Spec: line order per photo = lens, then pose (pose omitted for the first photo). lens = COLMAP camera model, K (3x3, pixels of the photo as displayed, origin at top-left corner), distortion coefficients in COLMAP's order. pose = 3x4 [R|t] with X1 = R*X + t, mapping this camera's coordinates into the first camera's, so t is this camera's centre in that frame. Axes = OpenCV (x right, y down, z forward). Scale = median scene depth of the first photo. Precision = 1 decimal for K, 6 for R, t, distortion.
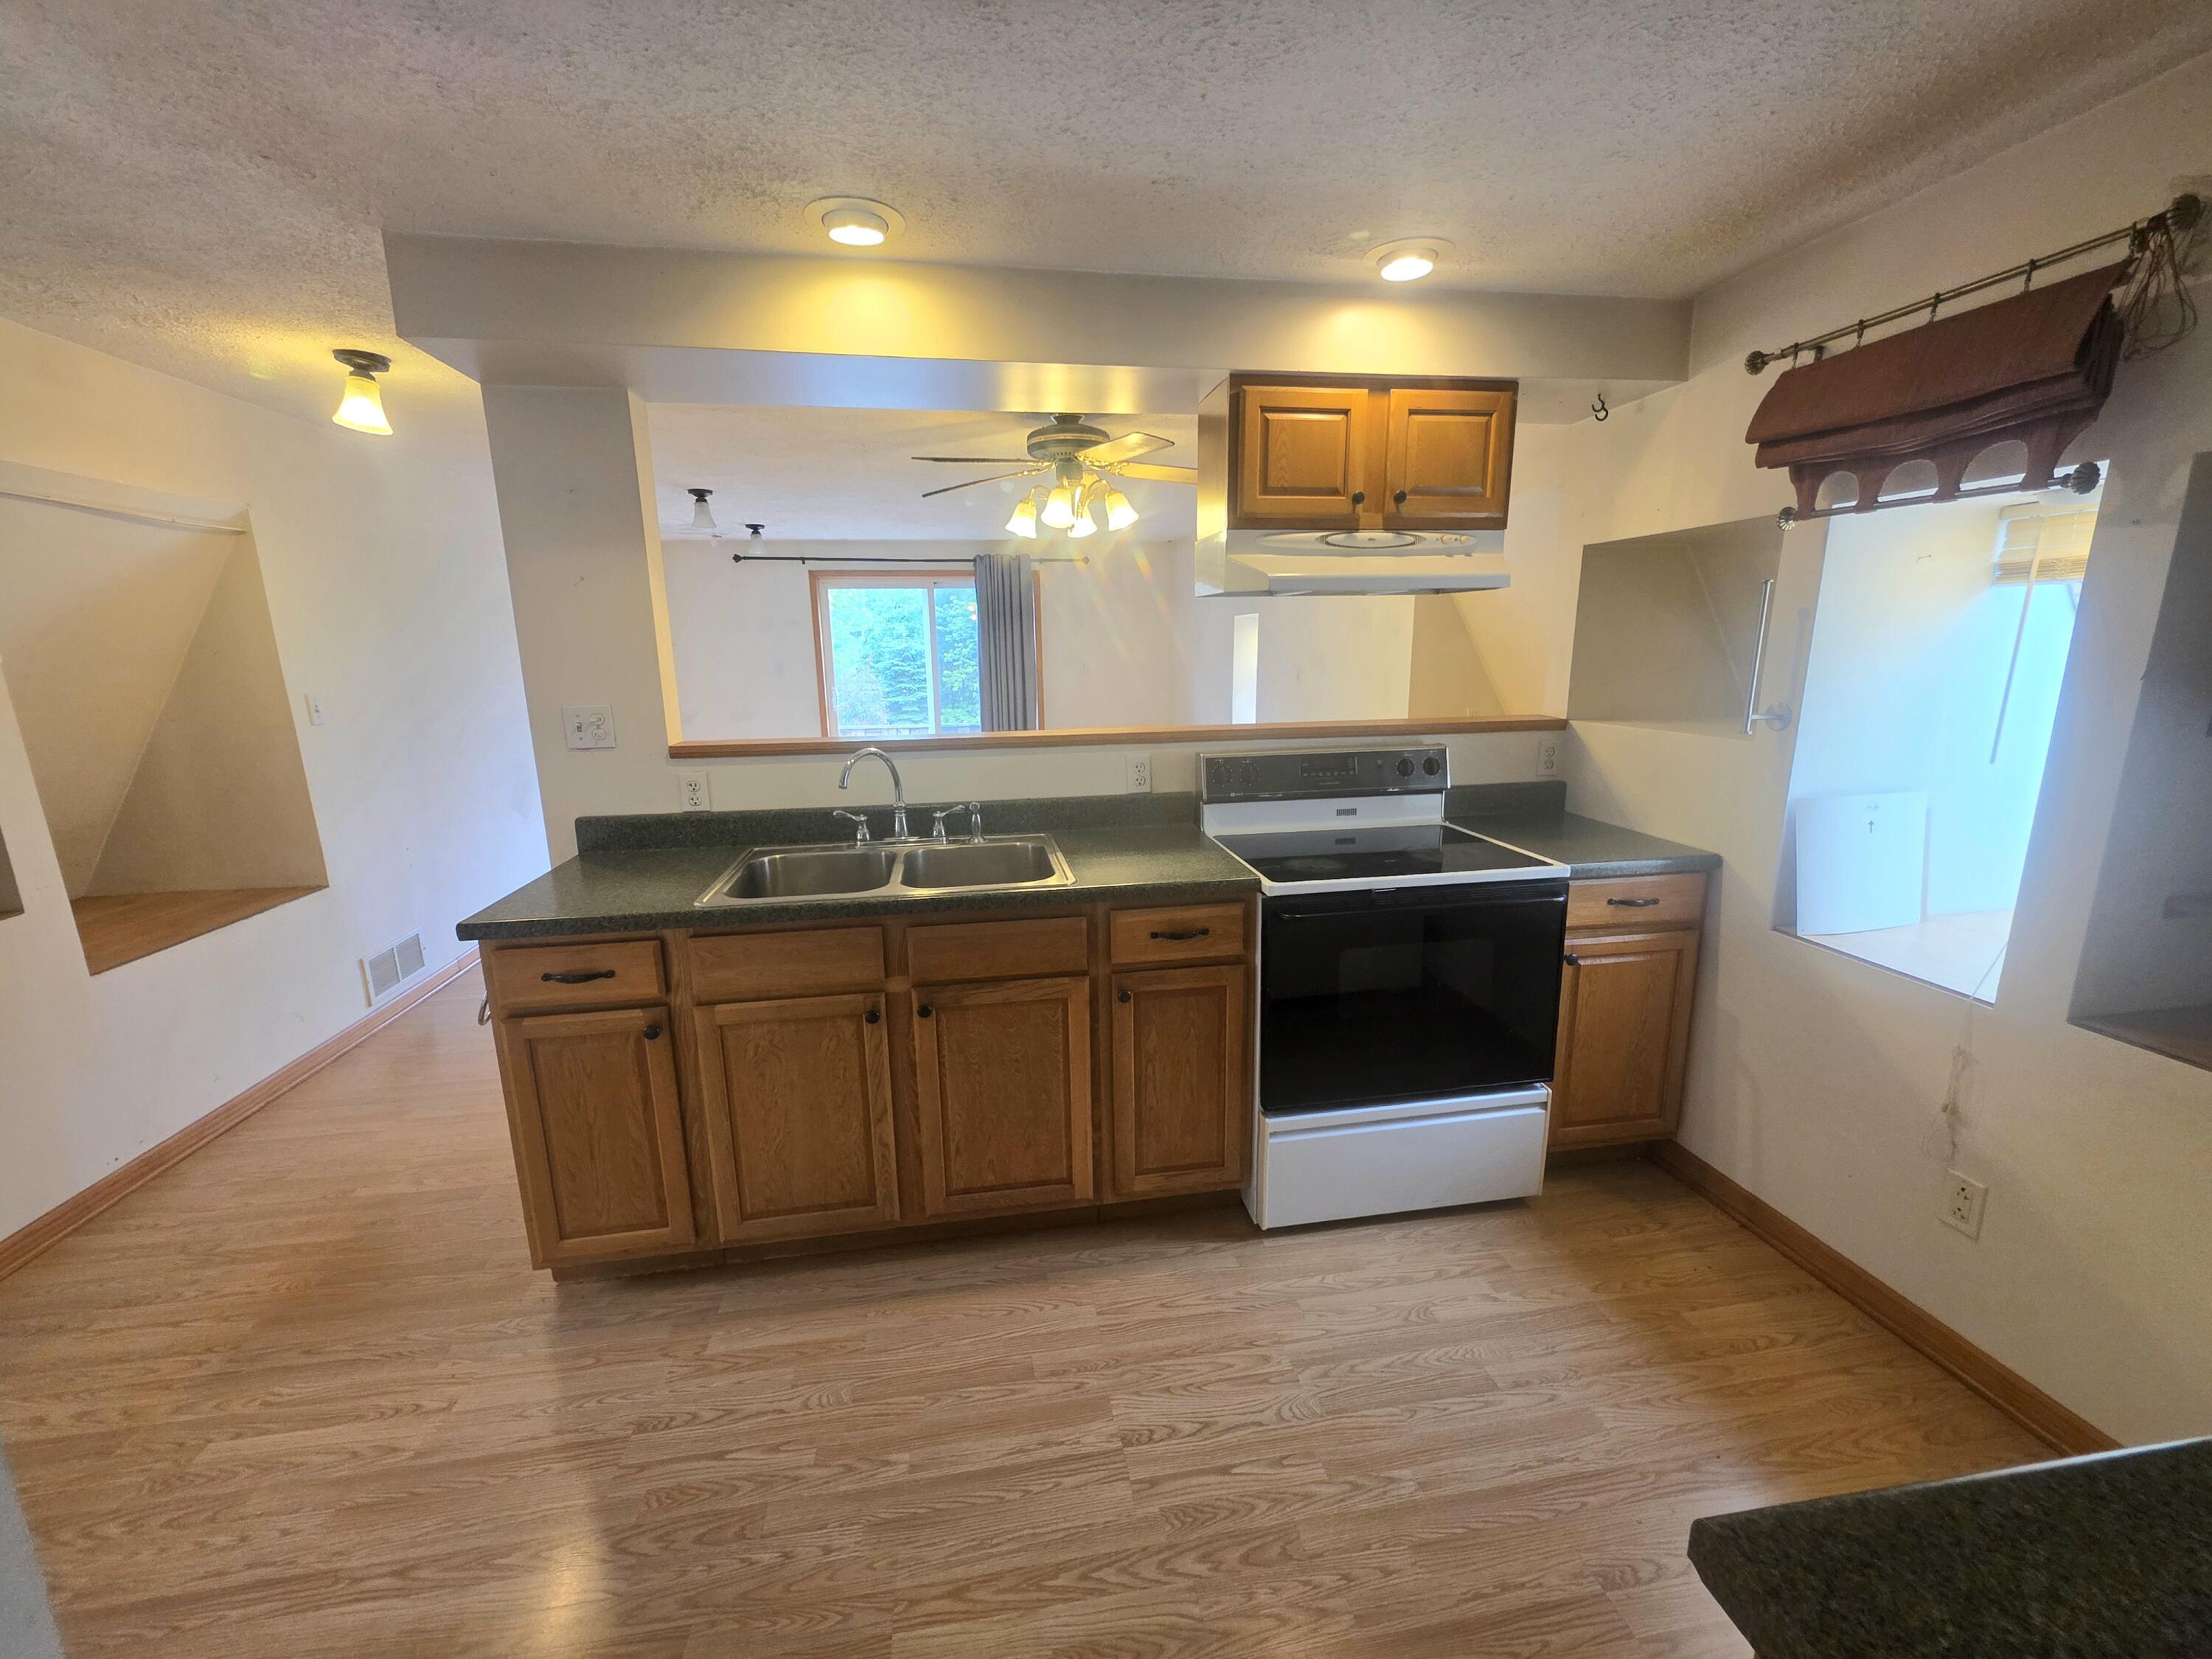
lens RADIAL K [[883.7, 0, 1110.7], [0, 883.7, 840.4], [0, 0, 1]] dist [0.002170, 0.000619]
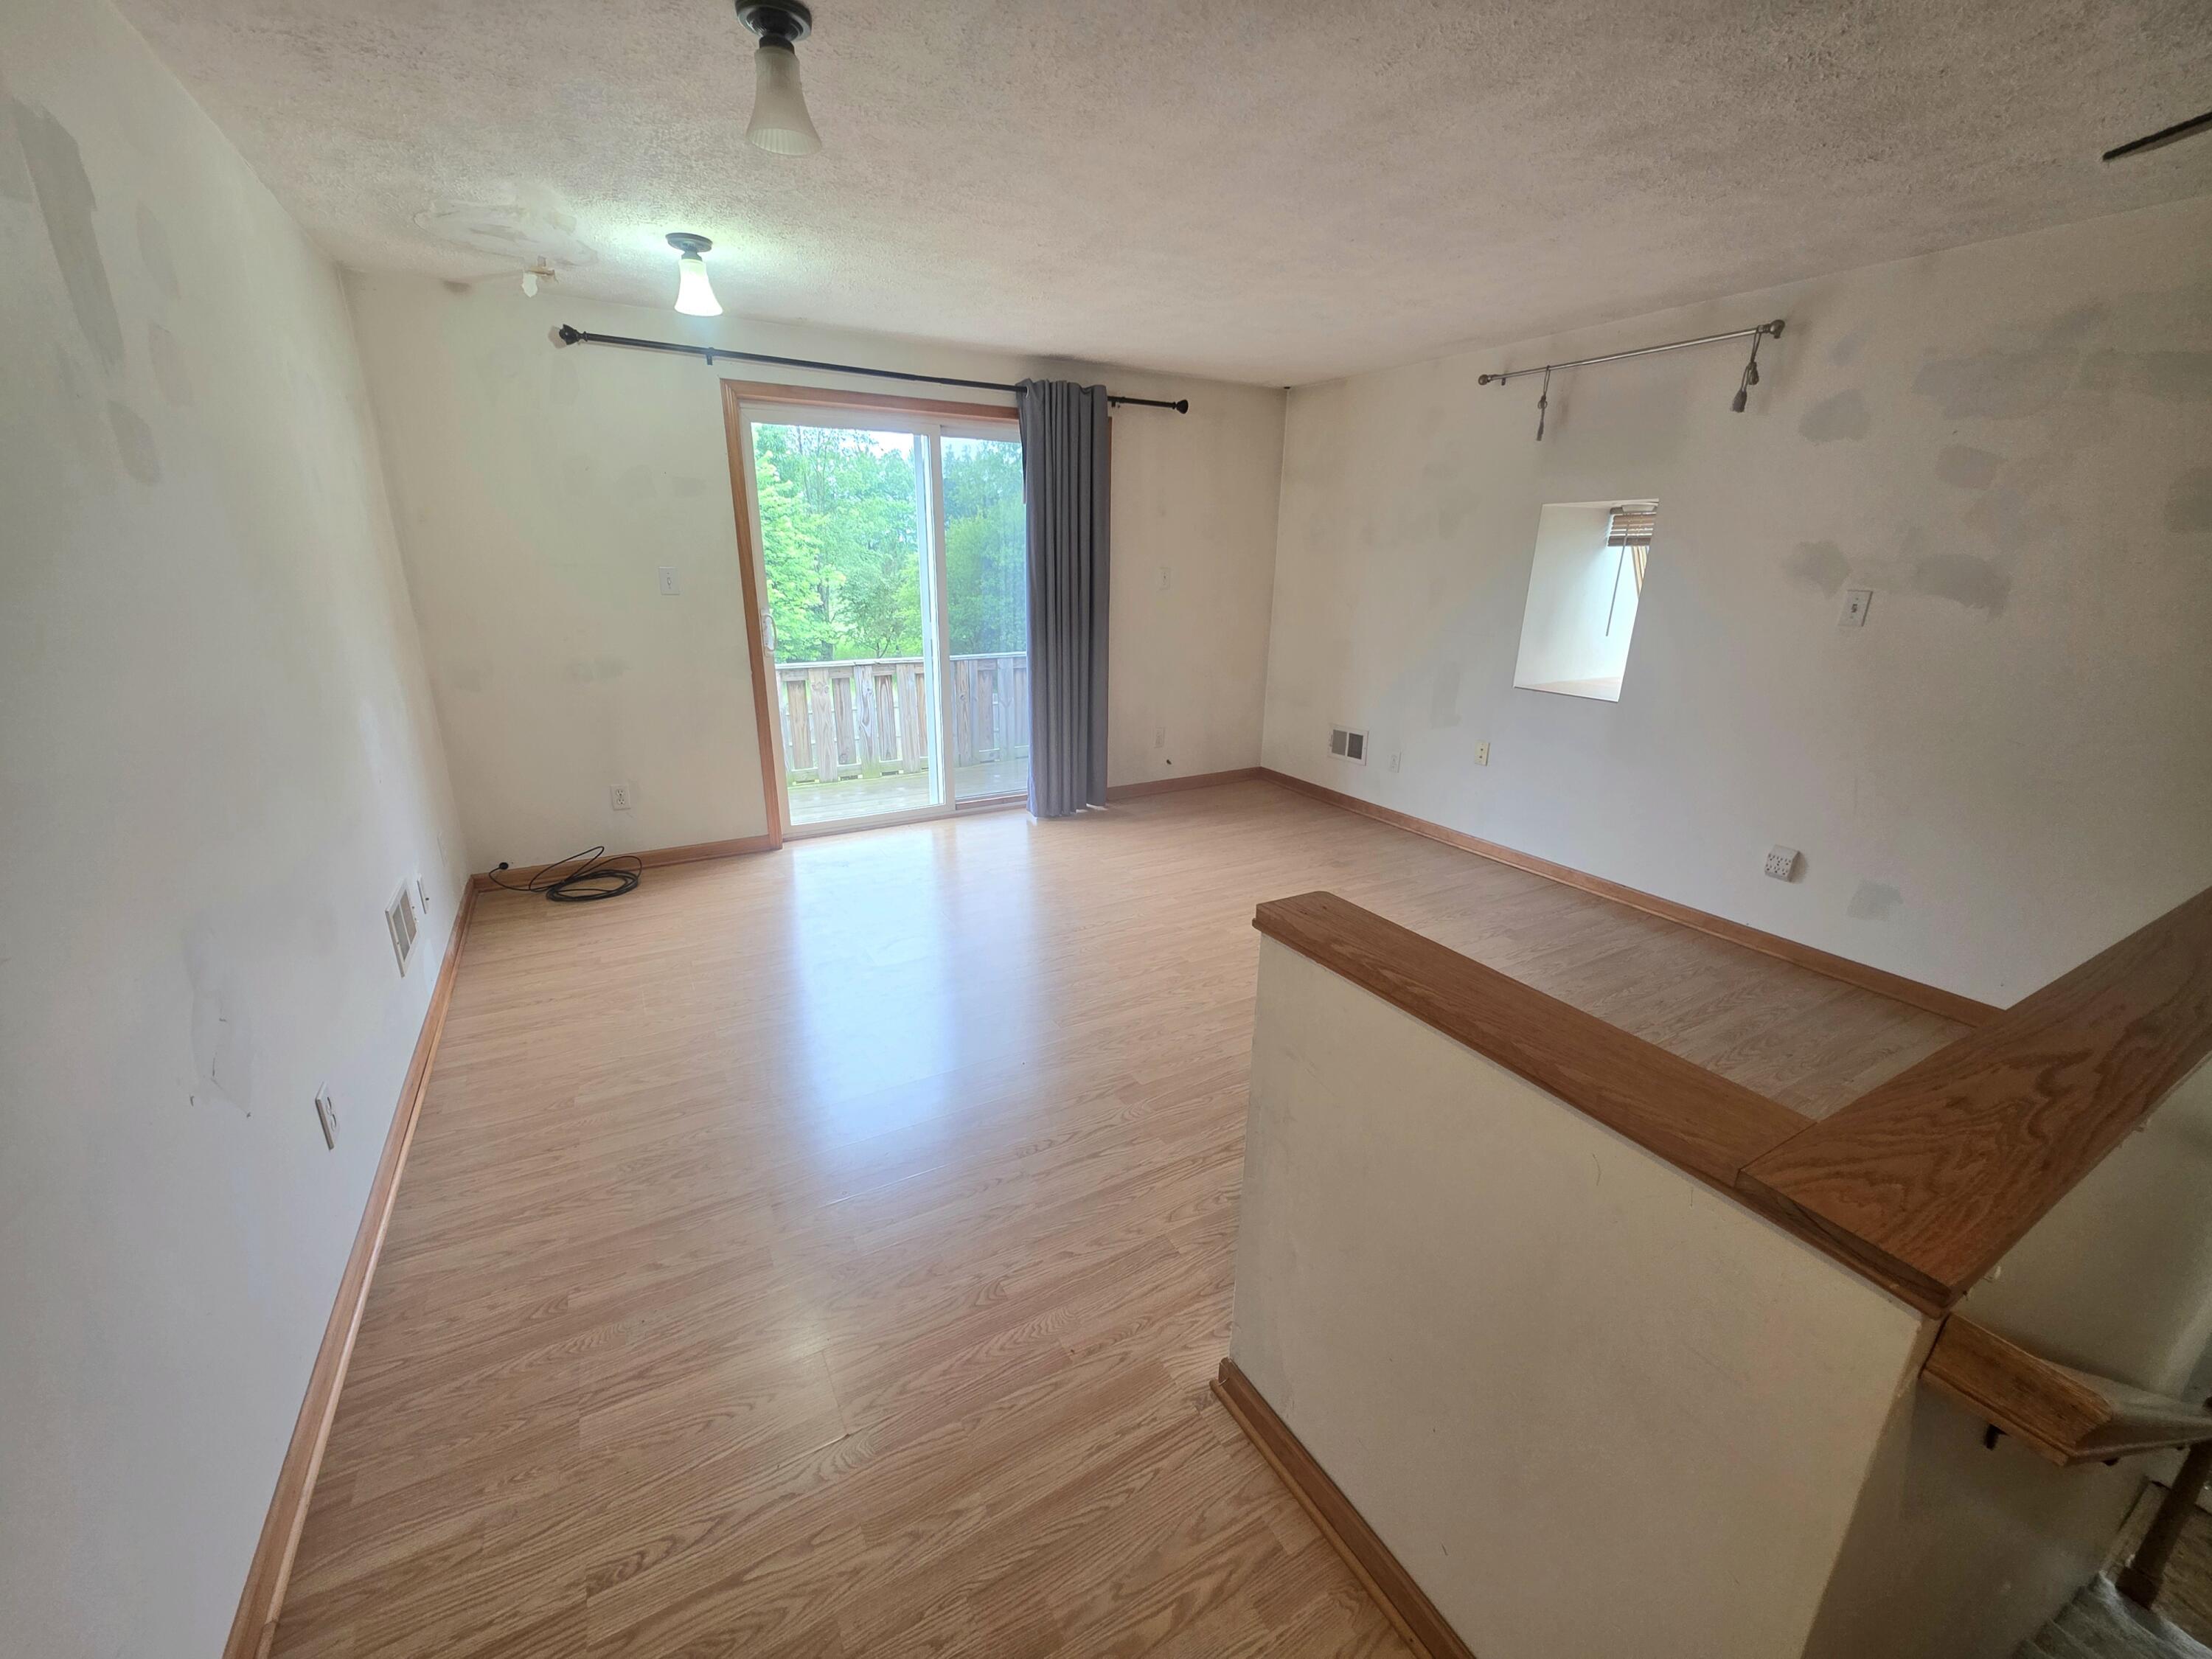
lens RADIAL K [[883.7, 0, 1099.1], [0, 883.7, 833.5], [0, 0, 1]] dist [0.002170, 0.000619]
pose [[0.936661, -0.080630, 0.340830, -0.354713], [0.051409, 0.994251, 0.093928, -0.003239], [-0.346444, -0.070457, 0.935421, 0.217740]]
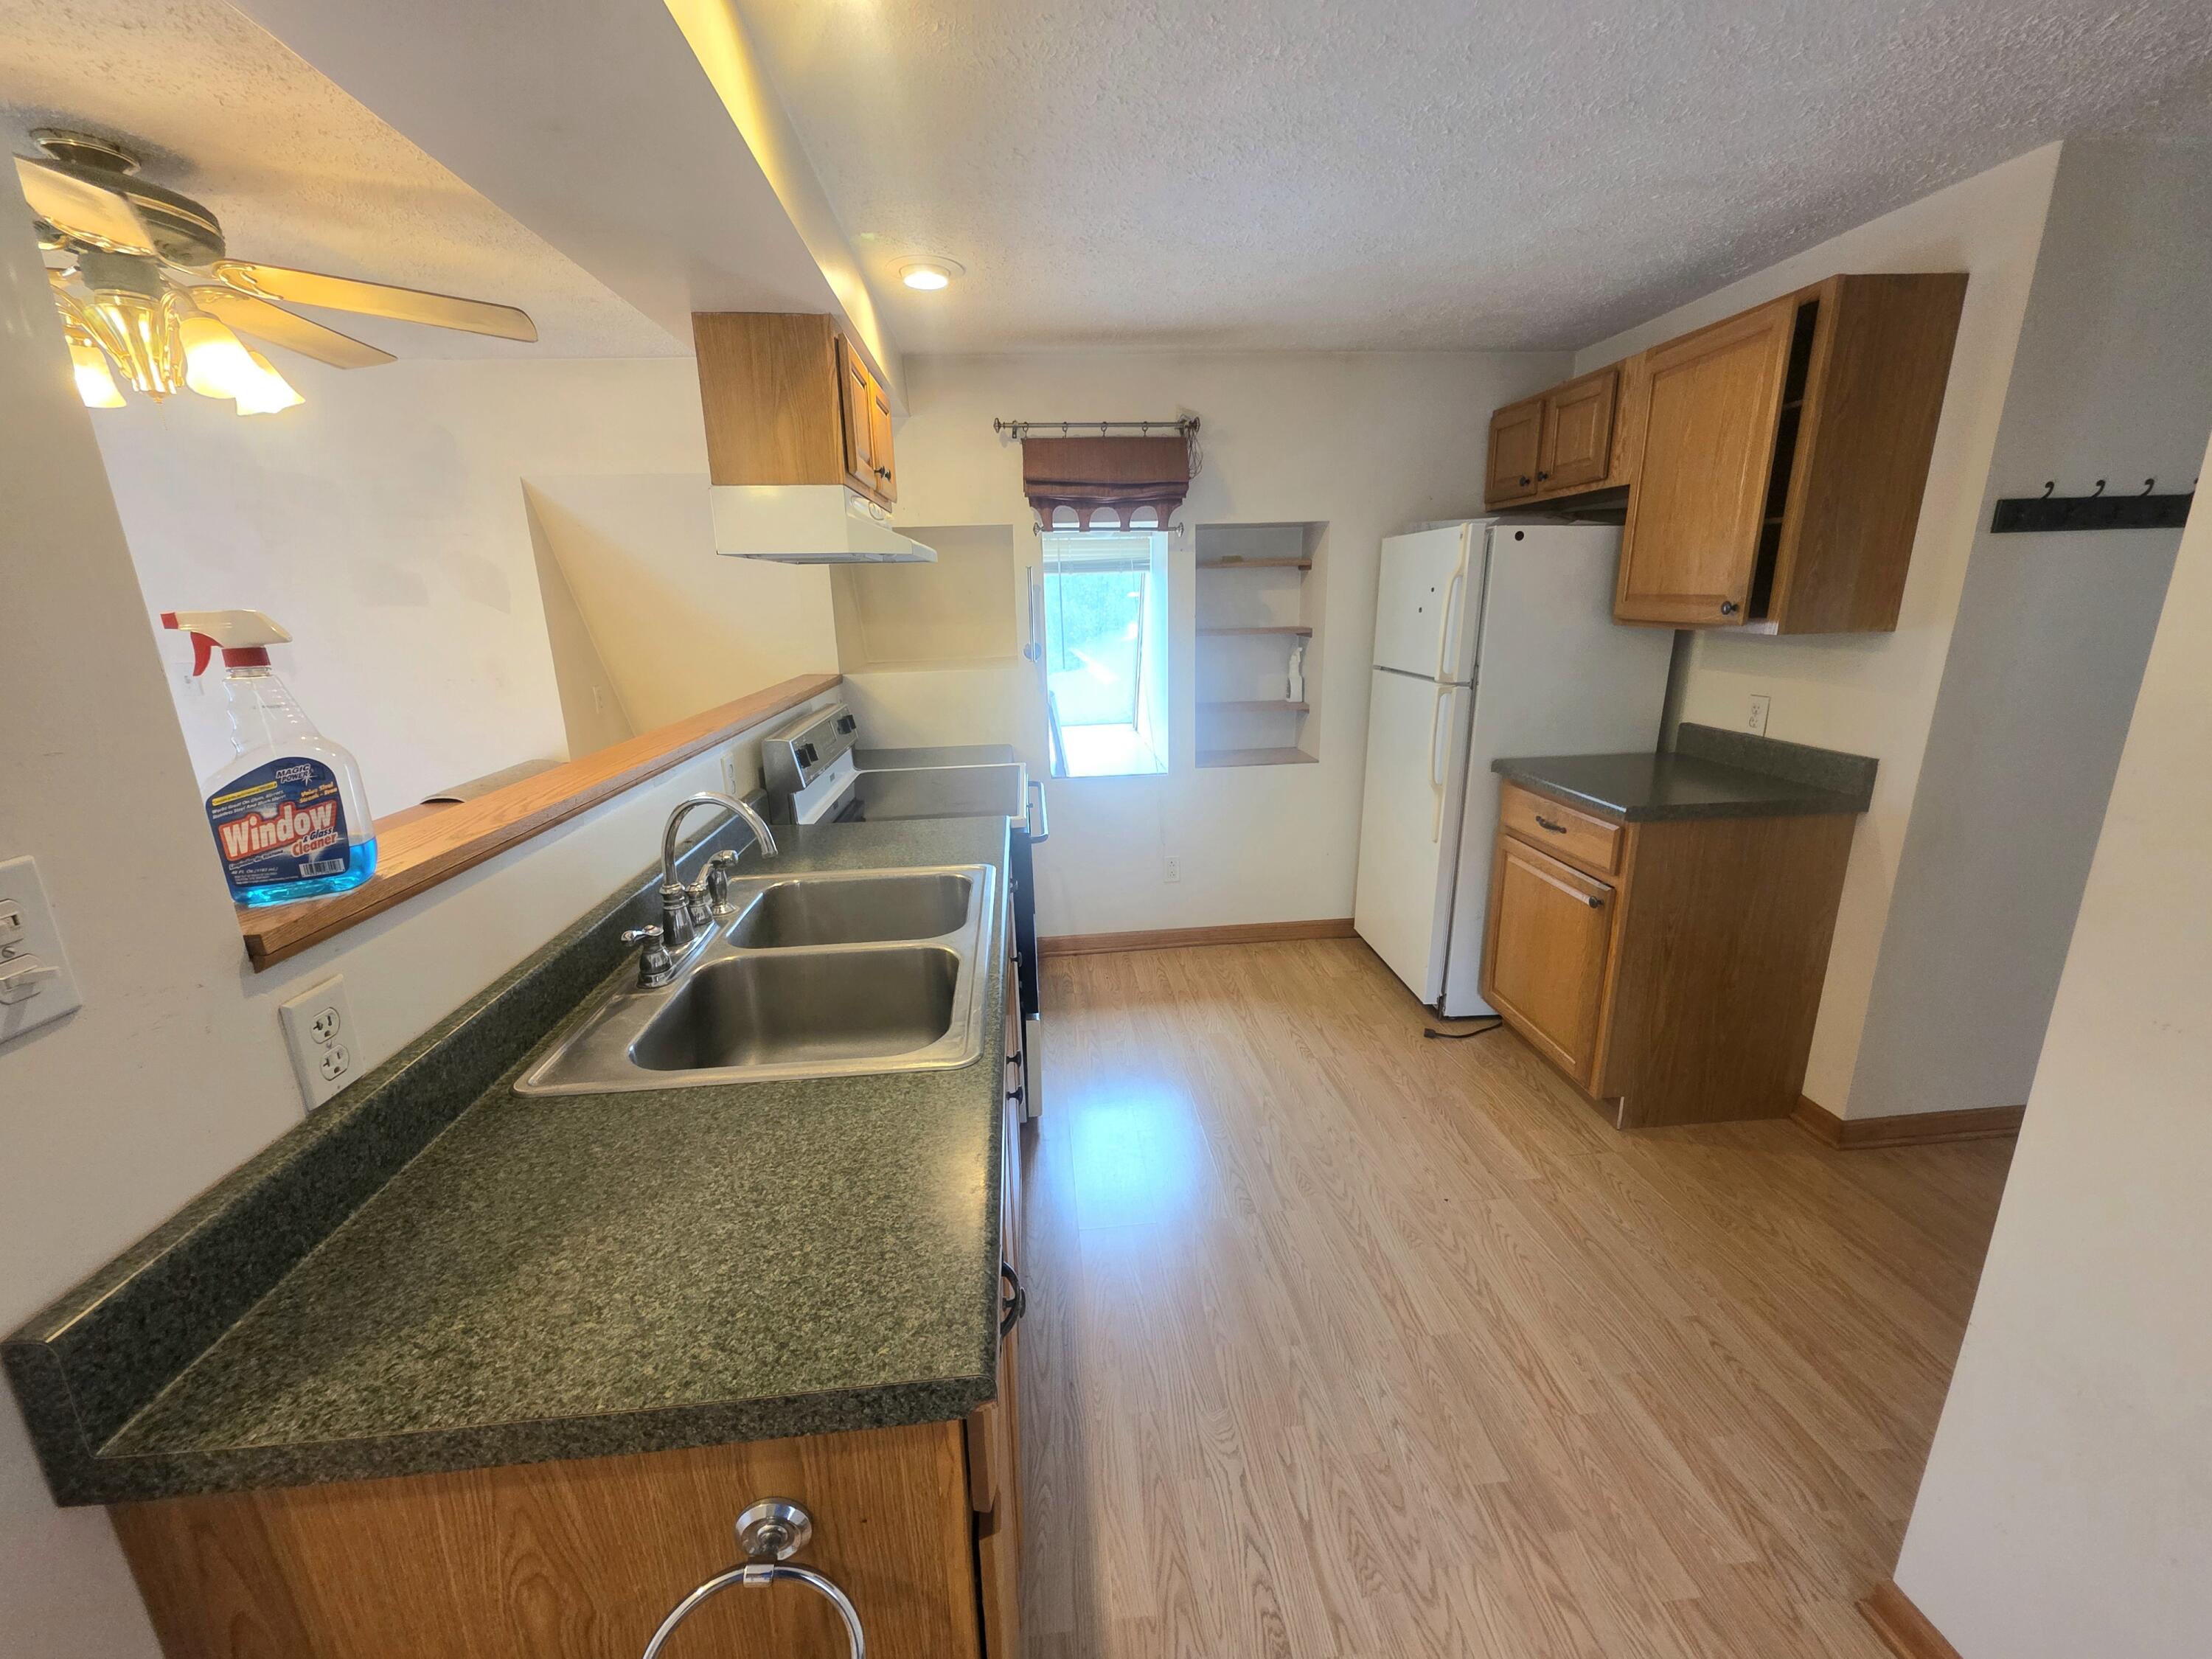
lens RADIAL K [[883.7, 0, 1108.0], [0, 883.7, 812.9], [0, 0, 1]] dist [0.002170, 0.000619]
pose [[0.070509, -0.232940, 0.969932, -1.134760], [0.248745, 0.945741, 0.209048, -0.202975], [-0.965999, 0.226525, 0.124626, 0.916960]]
